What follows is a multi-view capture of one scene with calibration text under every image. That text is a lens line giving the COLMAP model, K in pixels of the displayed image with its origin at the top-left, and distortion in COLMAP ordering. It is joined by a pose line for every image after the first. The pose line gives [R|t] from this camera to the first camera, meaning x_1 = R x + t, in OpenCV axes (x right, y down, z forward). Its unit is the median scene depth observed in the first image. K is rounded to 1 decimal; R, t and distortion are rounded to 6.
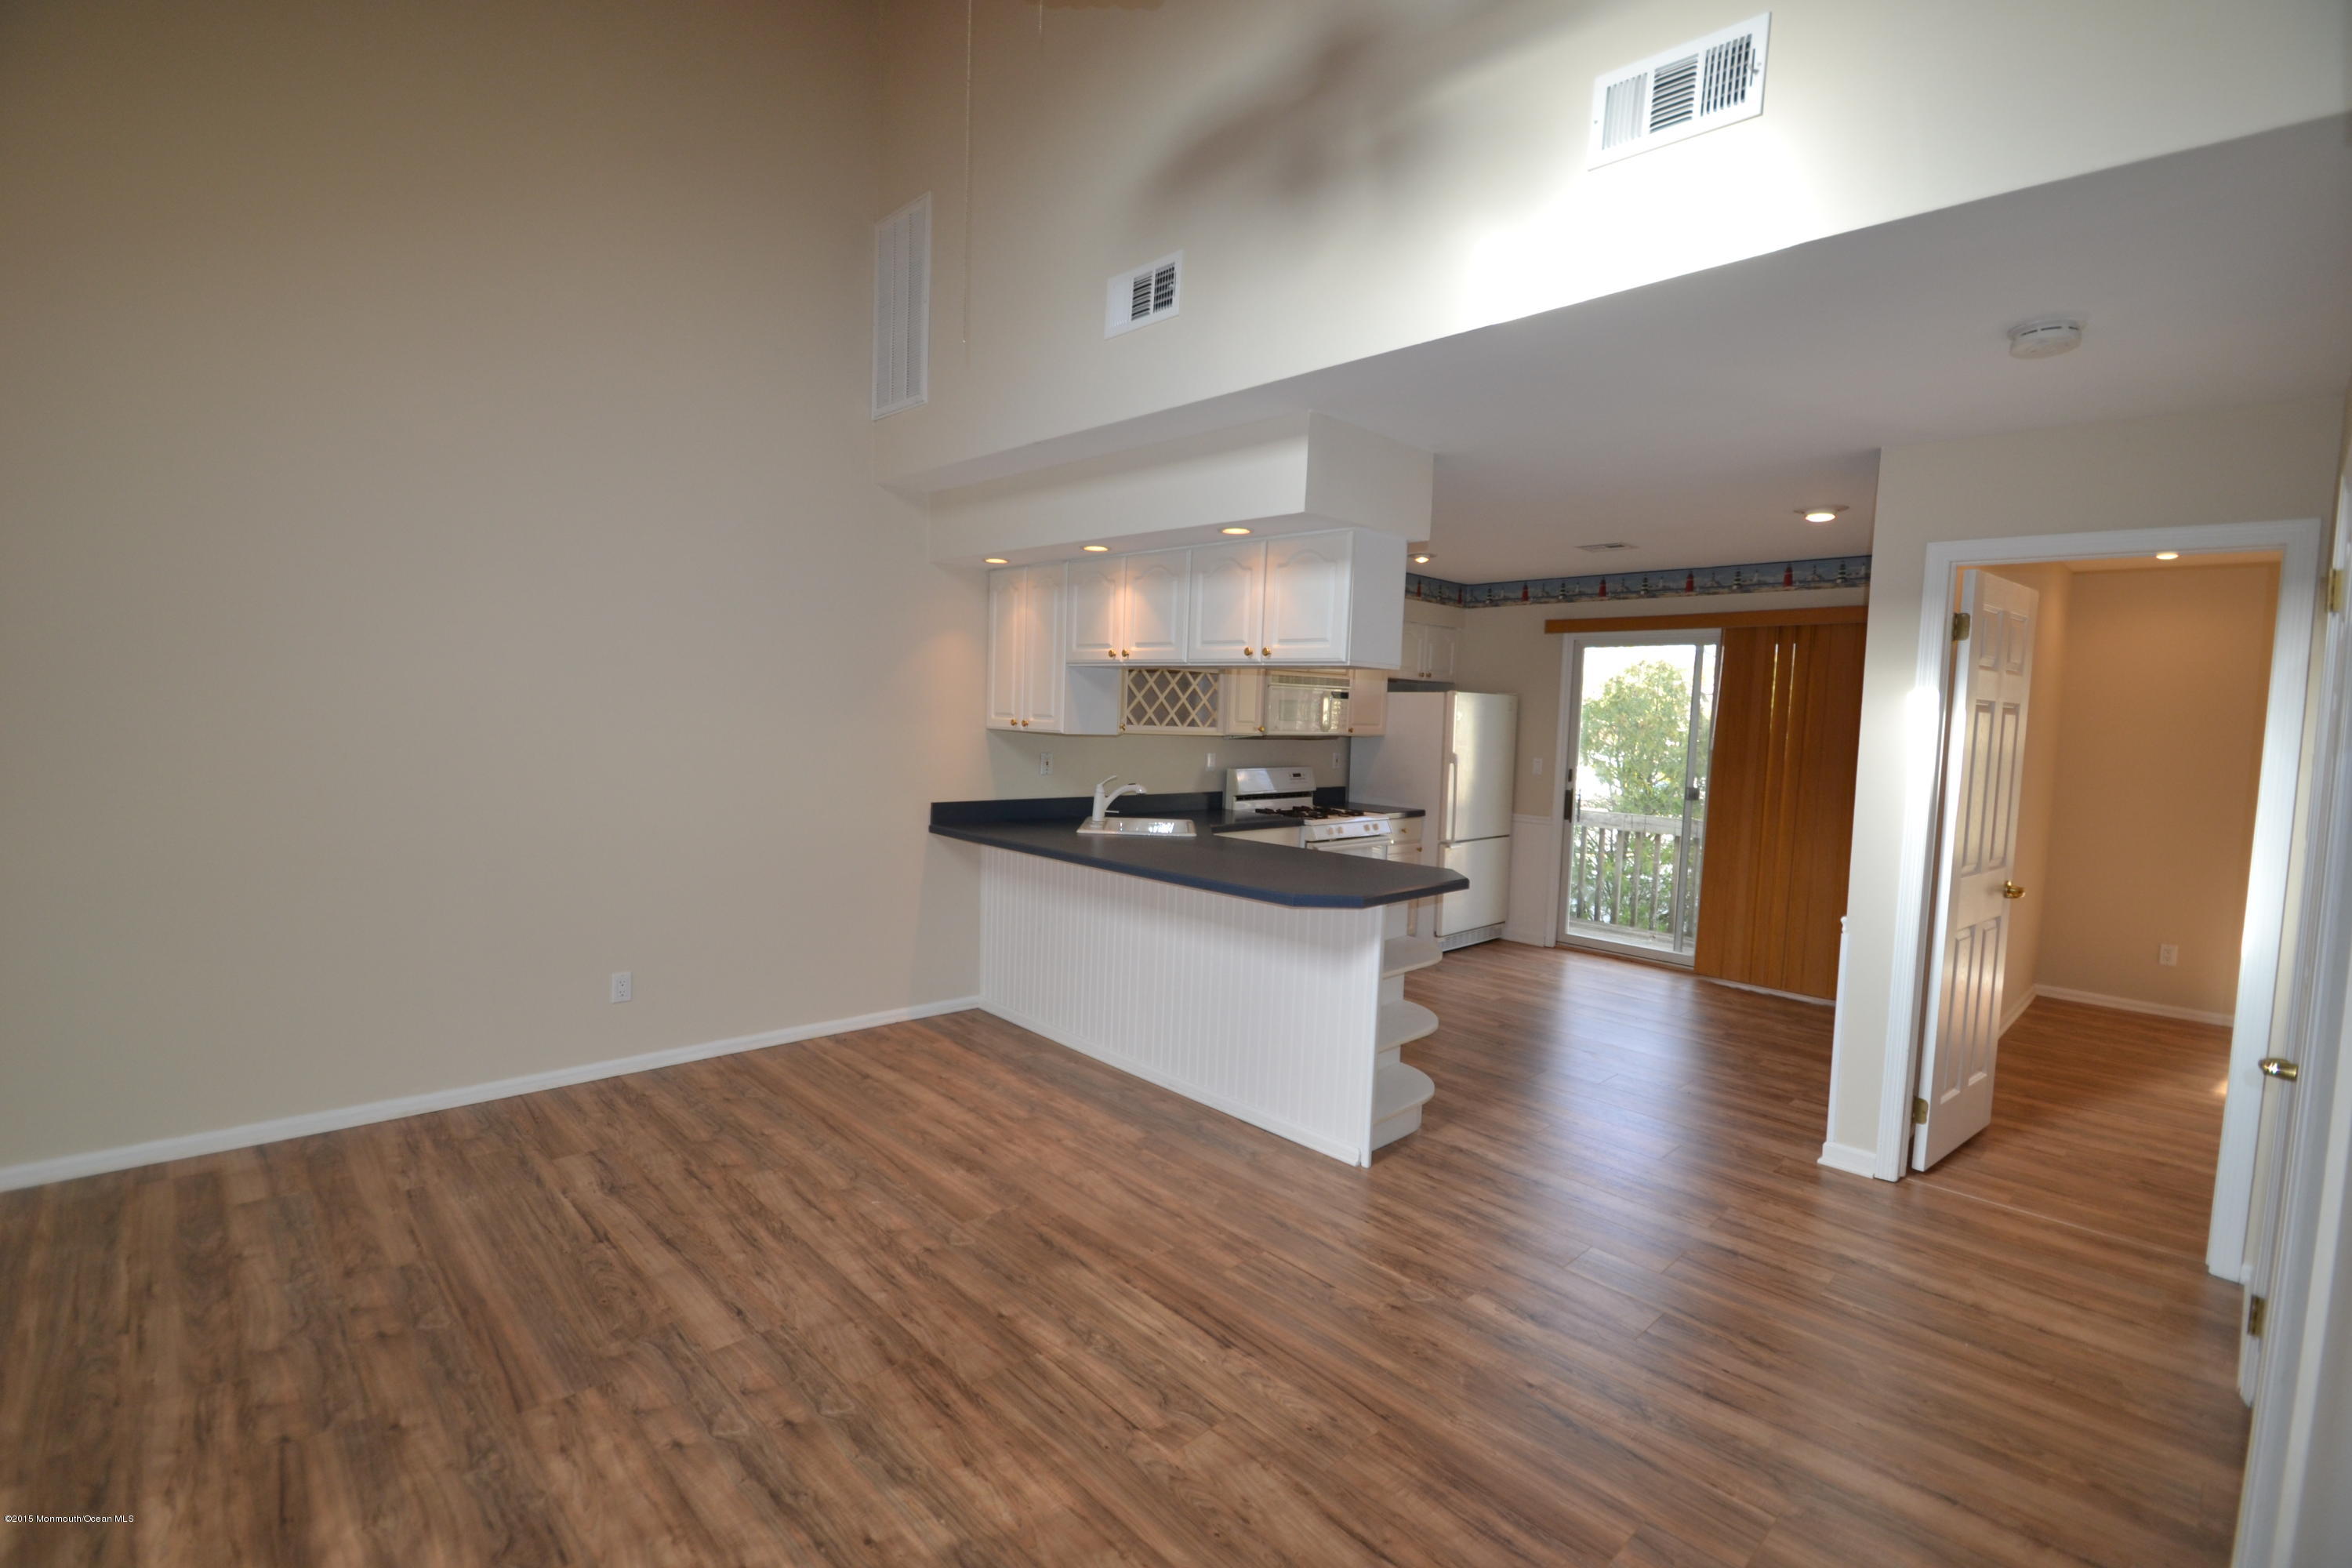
lens RADIAL K [[1050.0, 0, 1146.7], [0, 1050.0, 789.6], [0, 0, 1]] dist [0.015937, -0.015034]
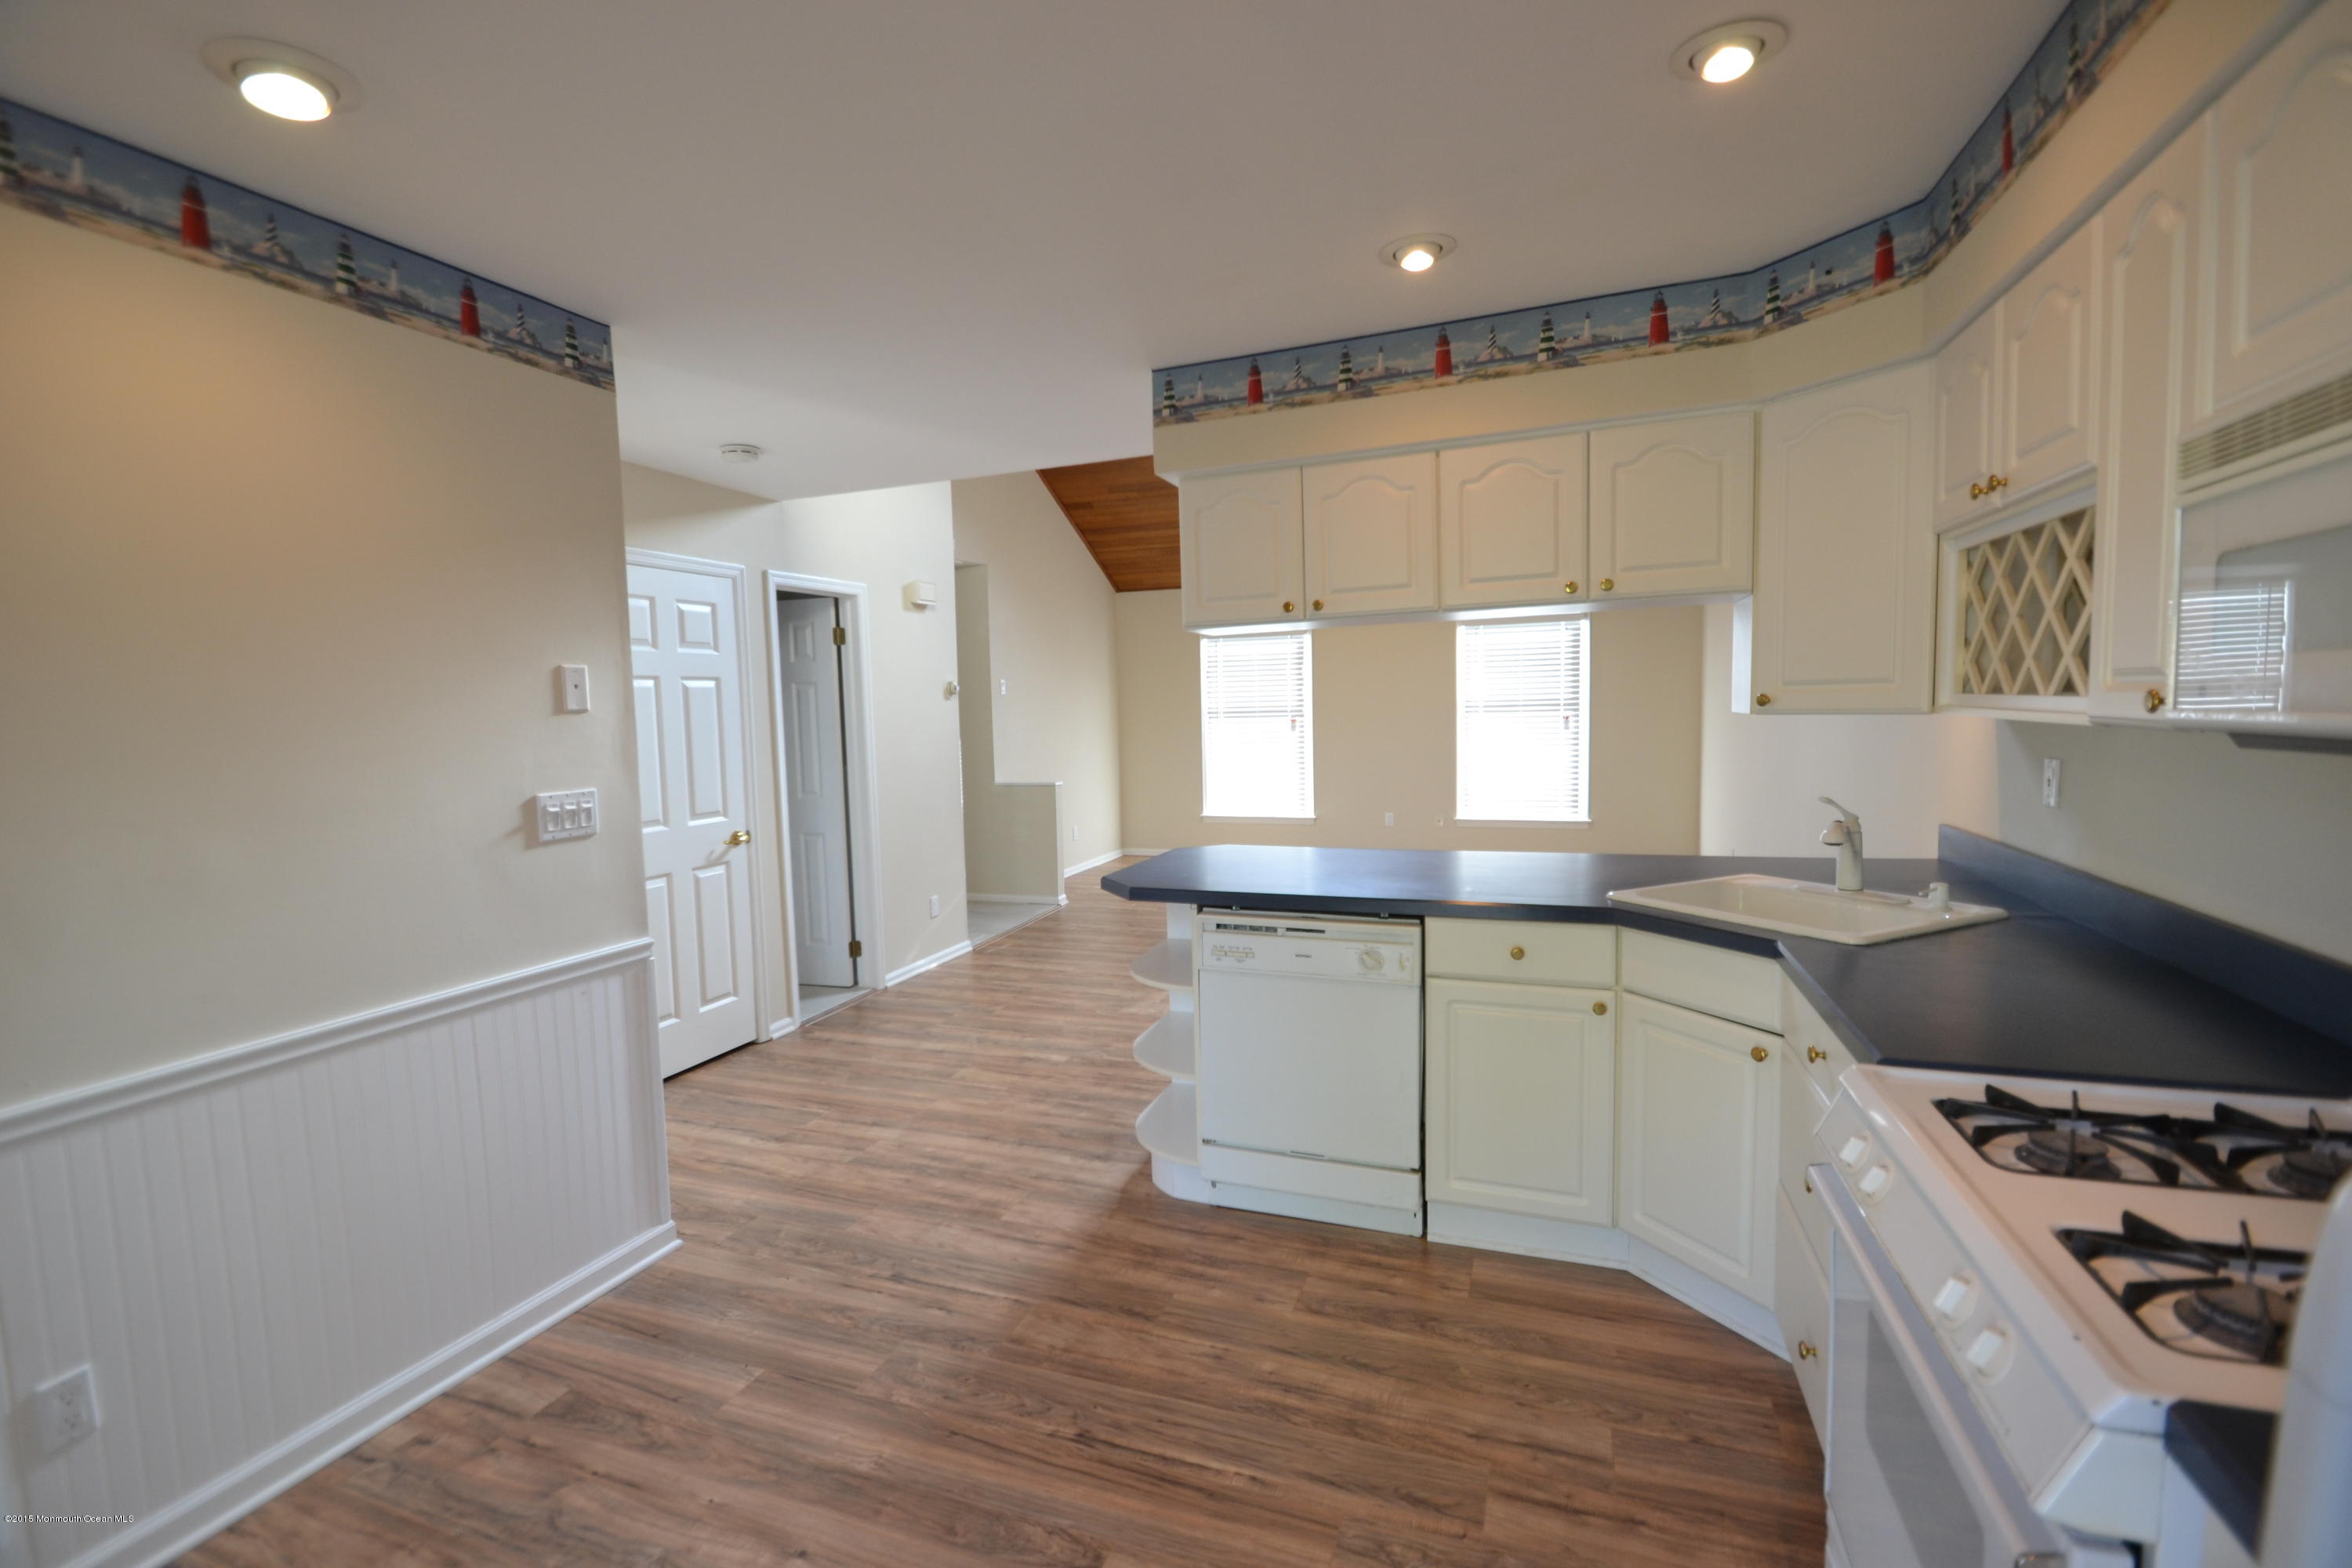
lens RADIAL K [[1058.2, 0, 1147.5], [0, 1058.2, 789.9], [0, 0, 1]] dist [0.016869, 0.000254]
pose [[-0.900291, 0.024321, -0.434608, 0.484805], [-0.037647, 0.990346, 0.133406, -0.076671], [0.433657, 0.136466, -0.890685, 1.331045]]
